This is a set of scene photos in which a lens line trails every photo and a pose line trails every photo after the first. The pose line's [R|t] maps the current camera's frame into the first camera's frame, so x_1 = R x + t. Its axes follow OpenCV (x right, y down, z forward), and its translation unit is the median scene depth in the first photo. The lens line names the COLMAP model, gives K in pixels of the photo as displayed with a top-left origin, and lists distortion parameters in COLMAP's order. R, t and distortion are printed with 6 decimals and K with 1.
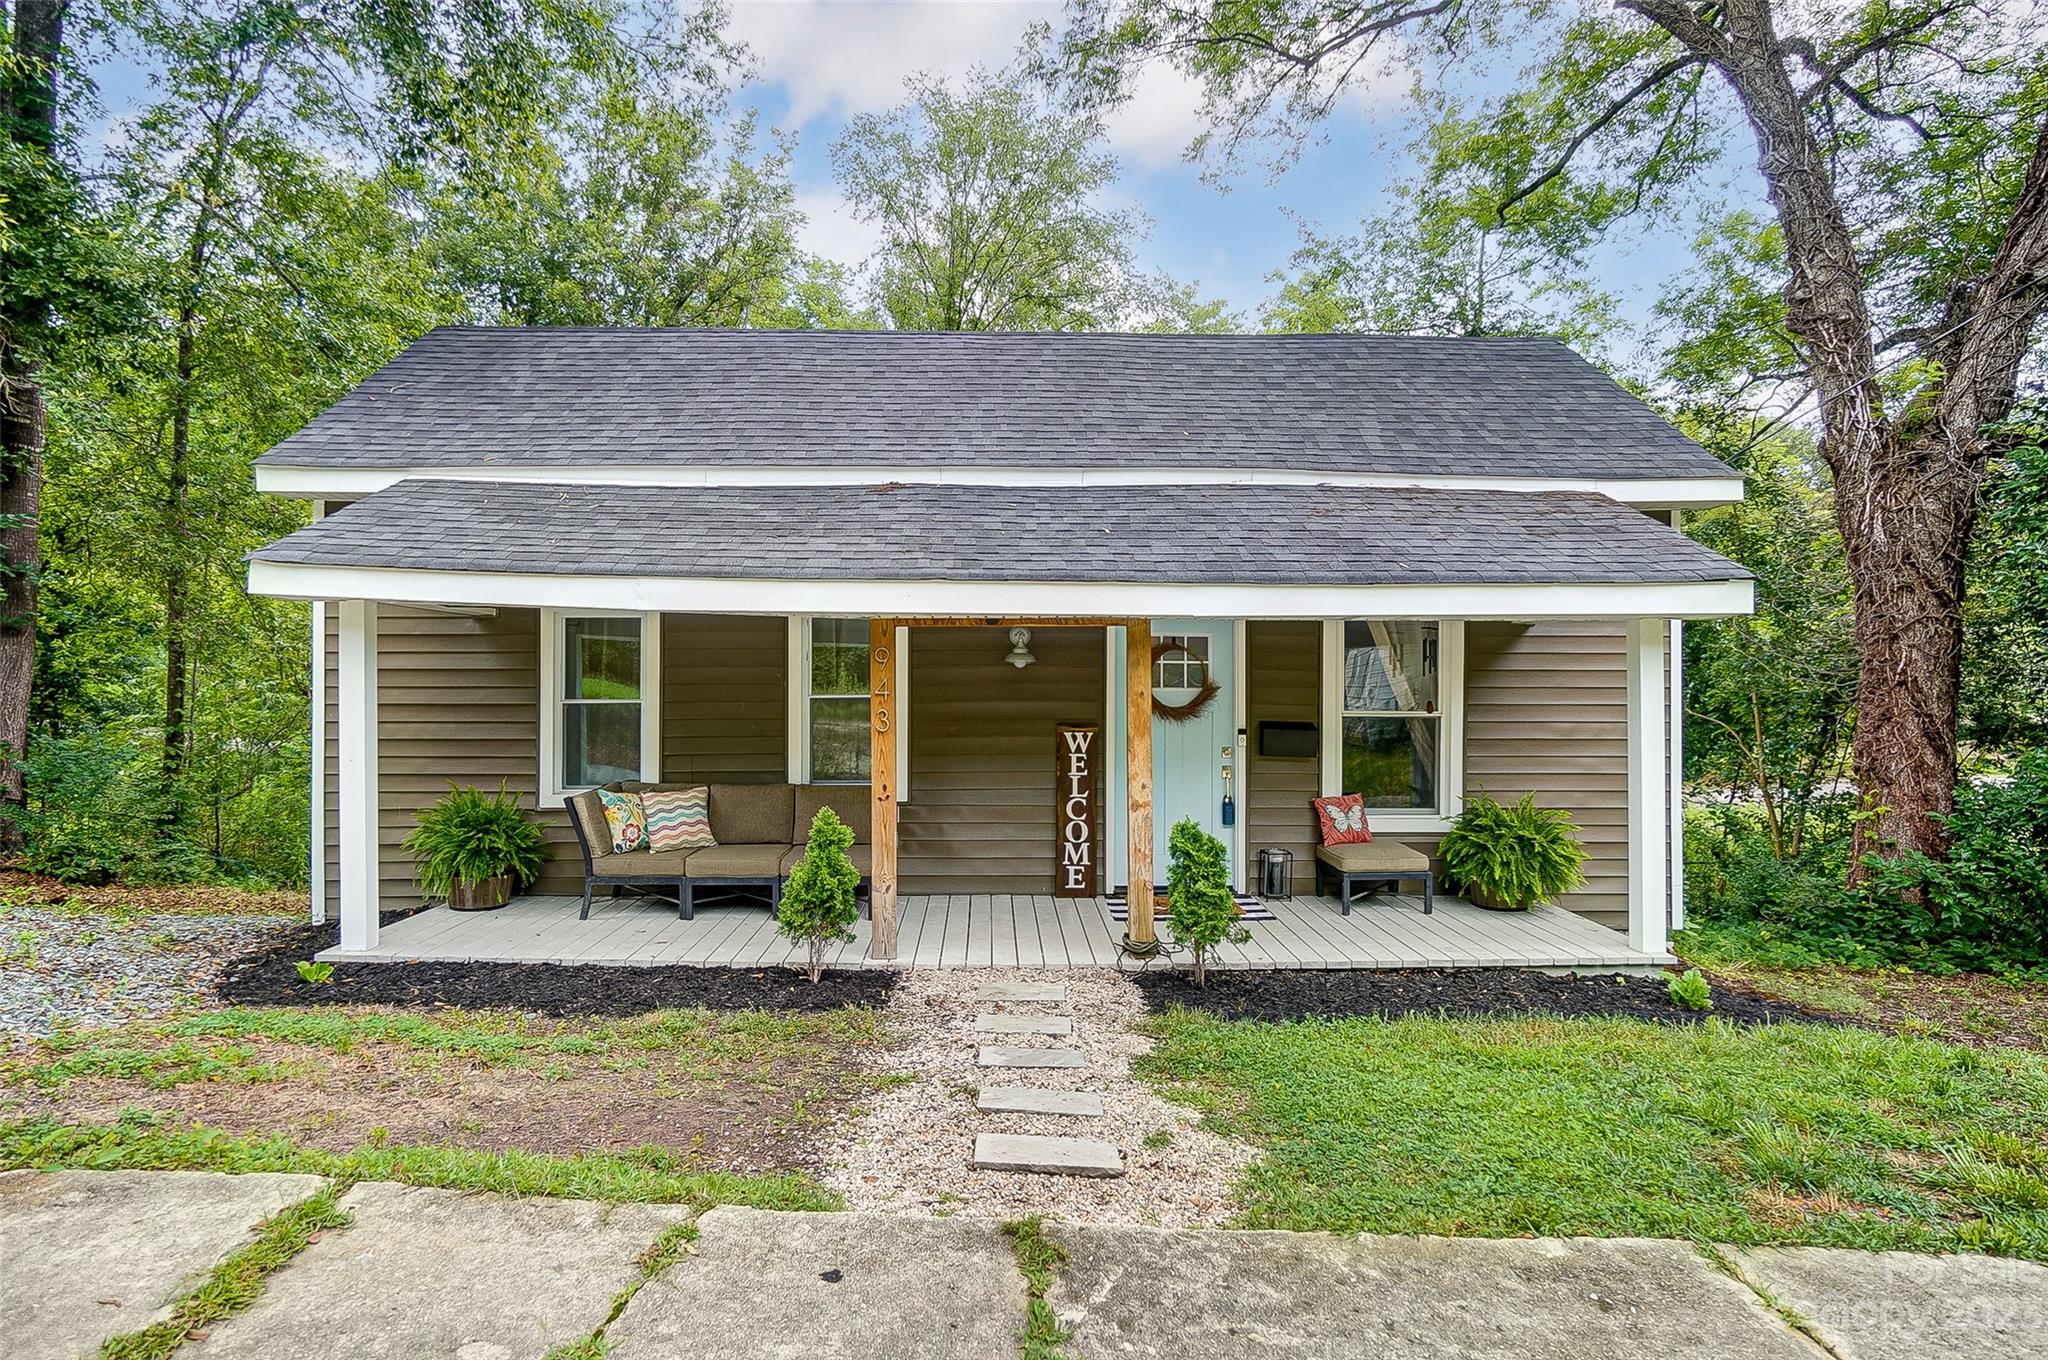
lens RADIAL K [[1088.4, 0, 1024.0], [0, 1088.4, 680.0], [0, 0, 1]] dist [-0.015218, 0.001577]
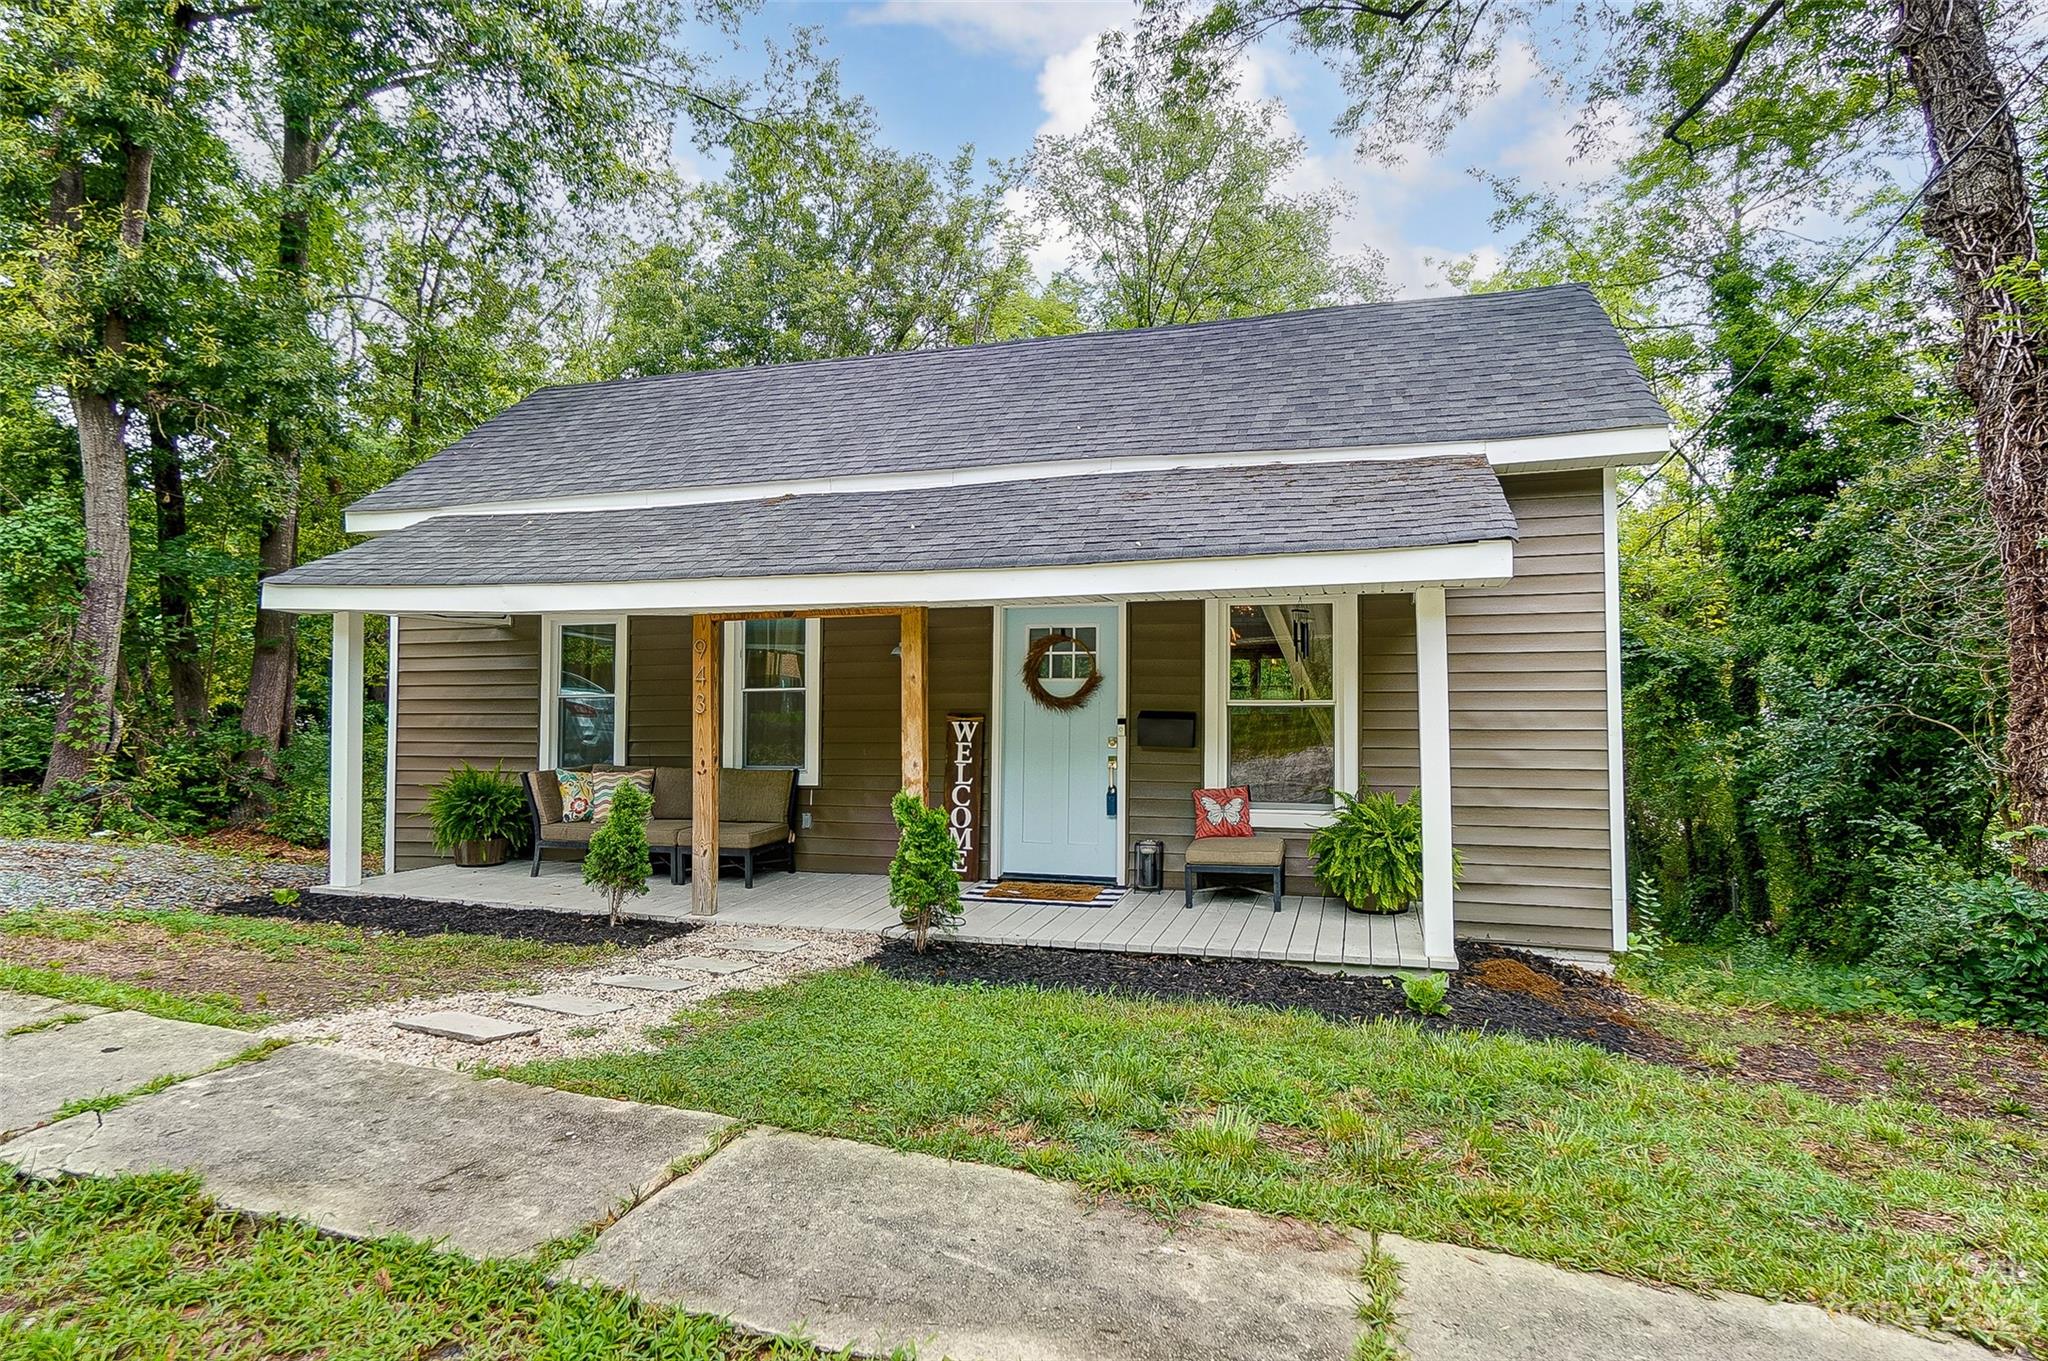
lens RADIAL K [[1141.3, 0, 1028.0], [0, 1141.3, 670.1], [0, 0, 1]] dist [-0.006734, -0.000223]
pose [[0.947982, -0.015272, -0.317958, 0.455546], [0.006190, 0.999544, -0.029554, 0.031285], [0.318265, 0.026049, 0.947644, -0.016240]]
